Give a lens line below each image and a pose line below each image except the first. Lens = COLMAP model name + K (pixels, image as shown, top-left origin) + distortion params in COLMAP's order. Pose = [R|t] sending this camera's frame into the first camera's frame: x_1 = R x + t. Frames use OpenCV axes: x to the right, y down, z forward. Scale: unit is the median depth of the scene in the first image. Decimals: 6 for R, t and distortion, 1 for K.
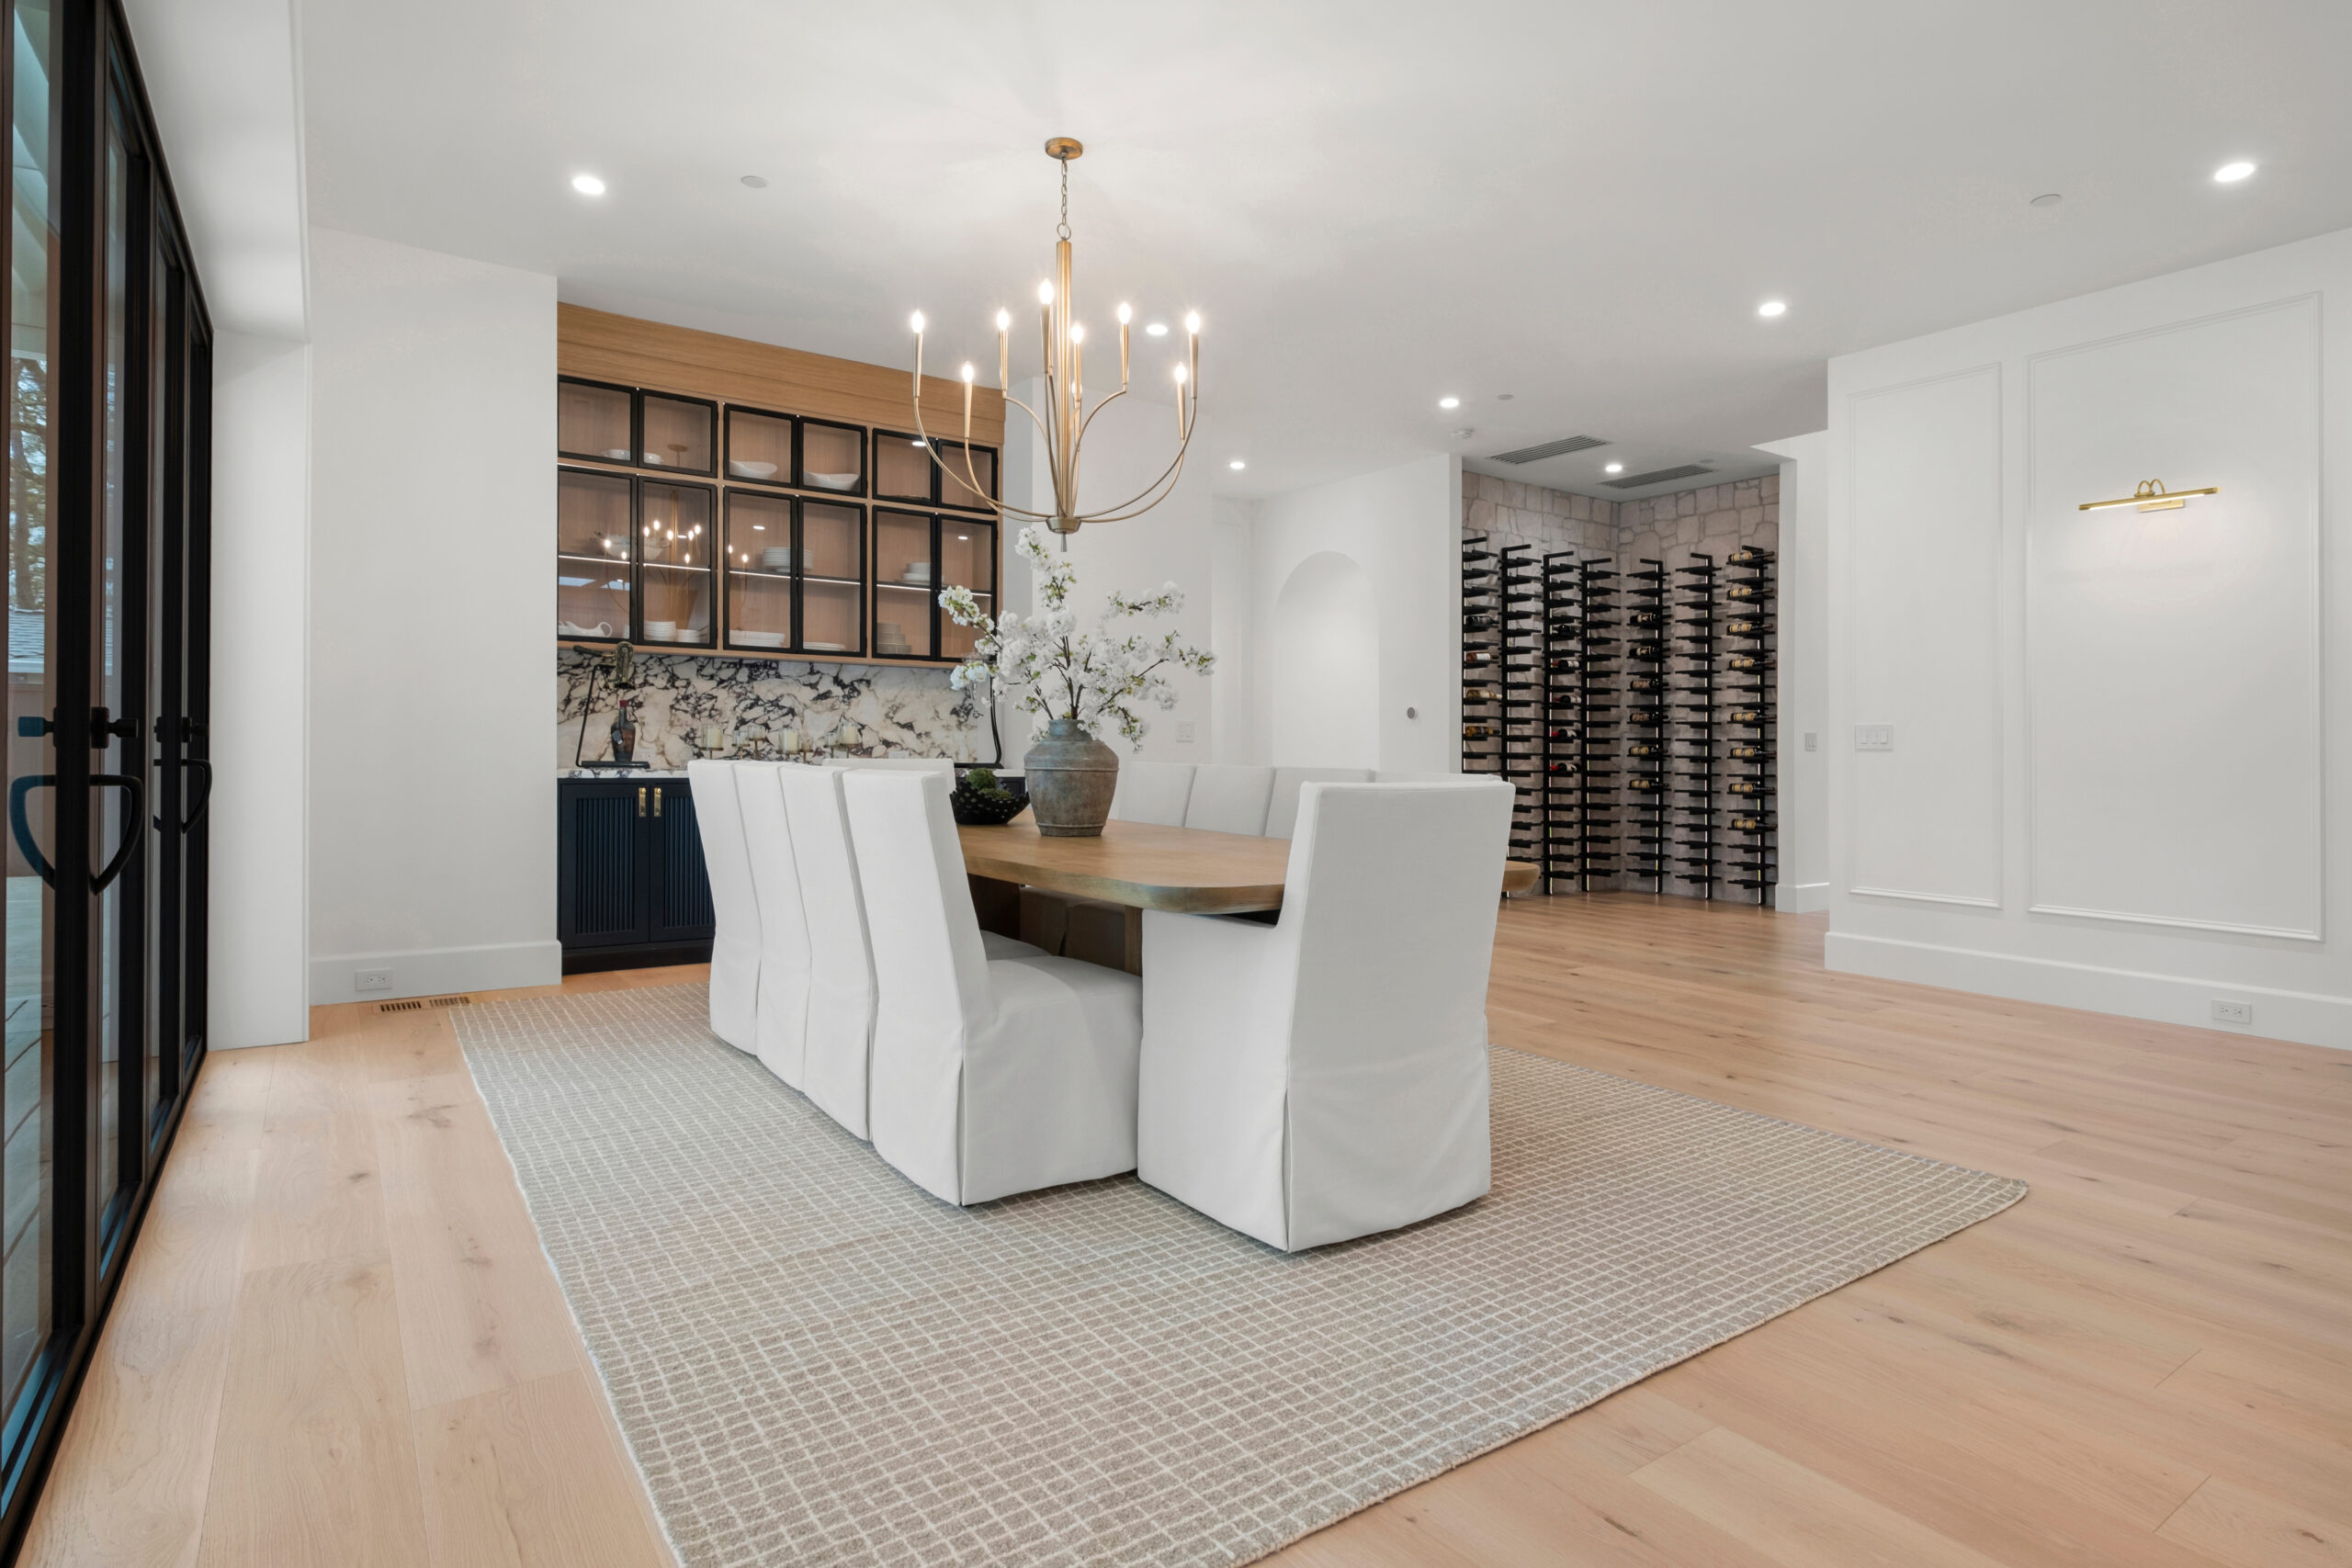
lens RADIAL K [[1216.6, 0, 1173.8], [0, 1216.6, 769.5], [0, 0, 1]] dist [0.002565, -0.000227]
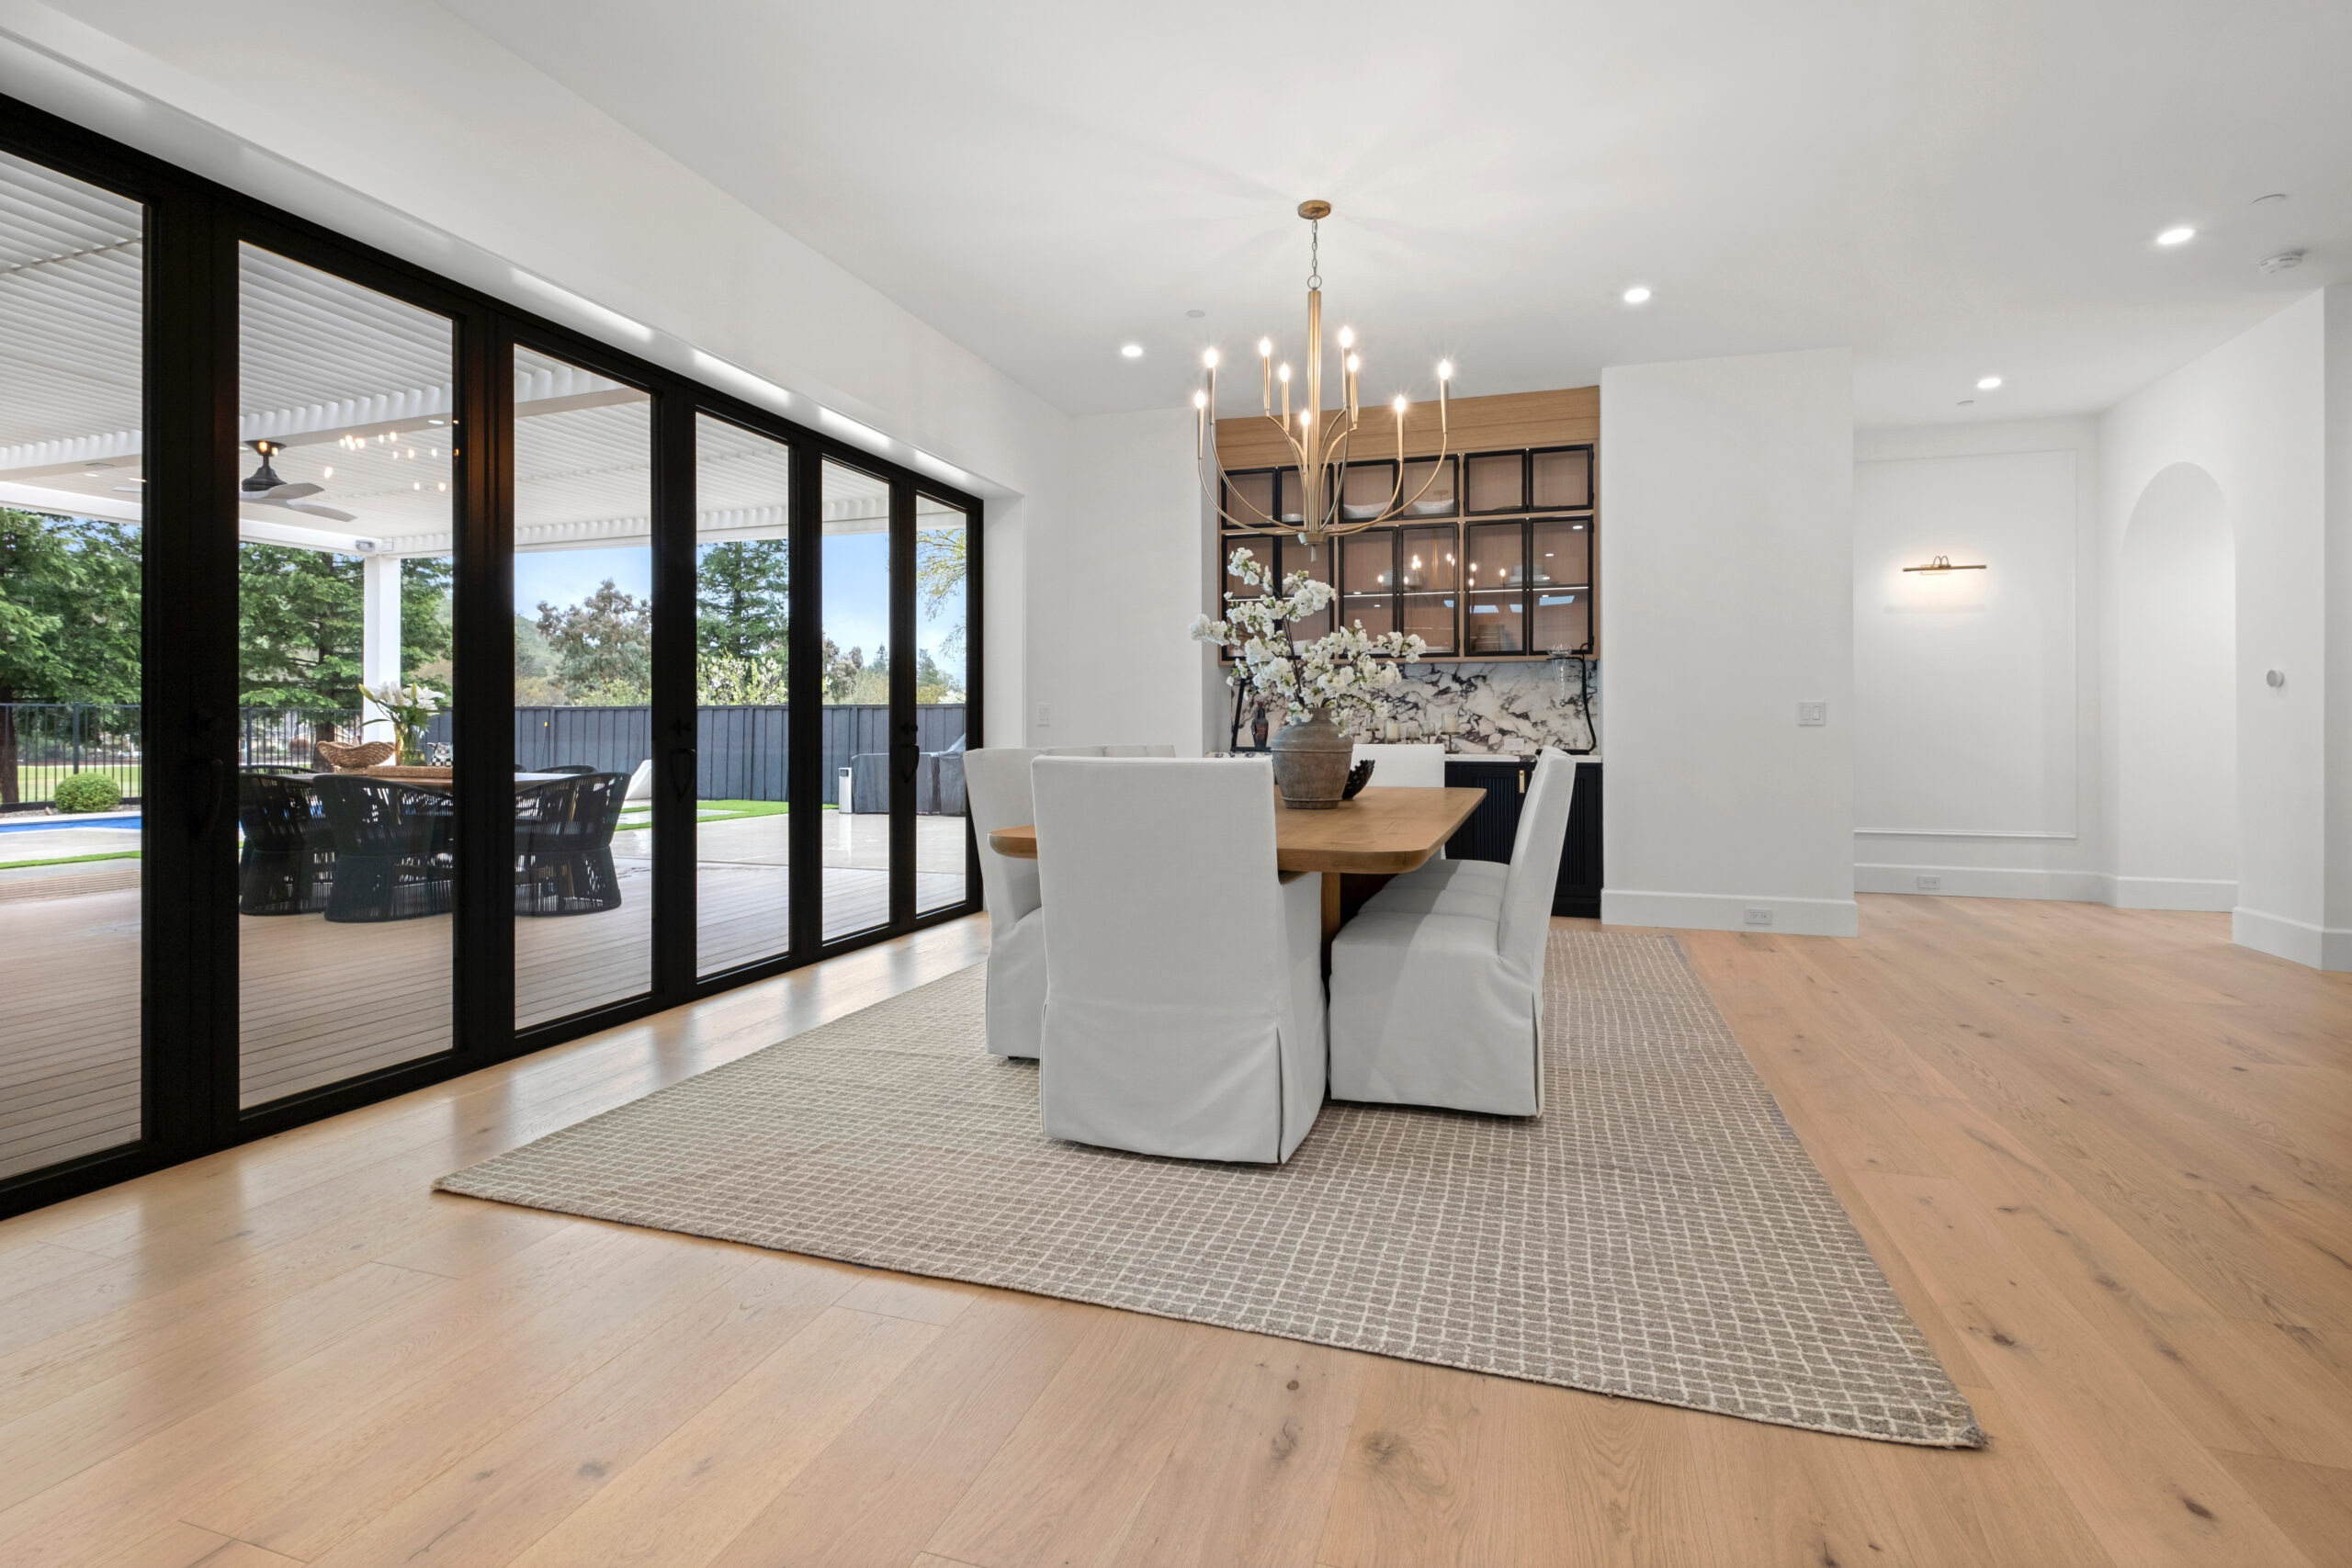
lens RADIAL K [[1094.3, 0, 1175.5], [0, 1094.3, 770.4], [0, 0, 1]] dist [0.002346, -0.000330]
pose [[0.605310, 0.013213, -0.795880, 0.865467], [-0.006610, 0.999911, 0.011573, 0.009727], [0.795963, -0.001744, 0.605343, 0.355387]]
